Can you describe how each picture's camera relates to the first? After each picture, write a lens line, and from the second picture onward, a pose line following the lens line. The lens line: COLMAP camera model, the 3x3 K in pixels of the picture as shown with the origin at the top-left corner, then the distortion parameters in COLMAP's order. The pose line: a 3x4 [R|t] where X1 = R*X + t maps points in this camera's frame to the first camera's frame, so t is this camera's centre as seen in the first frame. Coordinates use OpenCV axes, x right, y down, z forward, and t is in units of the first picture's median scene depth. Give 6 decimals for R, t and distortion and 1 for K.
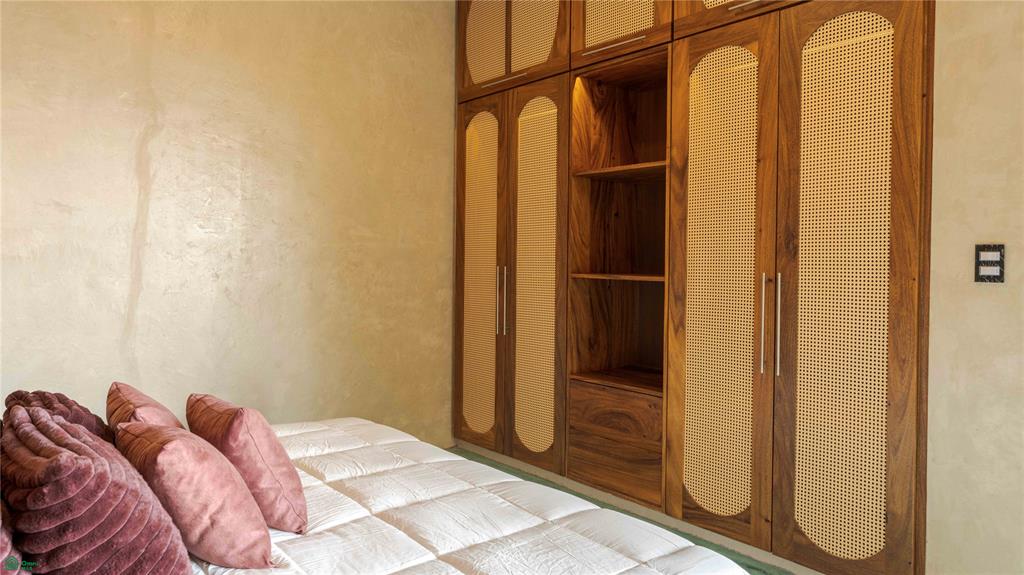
lens RADIAL K [[641.5, 0, 512.0], [0, 641.5, 287.5], [0, 0, 1]] dist [0.000452, 0.000025]
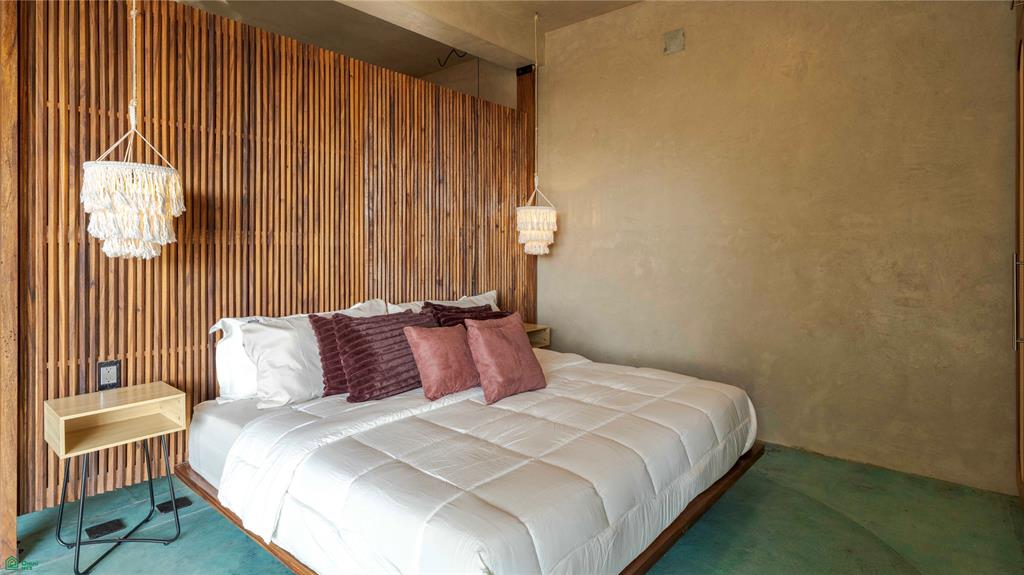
lens RADIAL K [[526.4, 0, 511.0], [0, 526.4, 252.0], [0, 0, 1]] dist [0.000606, 0.000075]
pose [[0.130959, -0.004137, -0.991379, 0.578472], [-0.034803, 0.999356, -0.008767, -0.012102], [0.990777, 0.035651, 0.130730, 0.441347]]
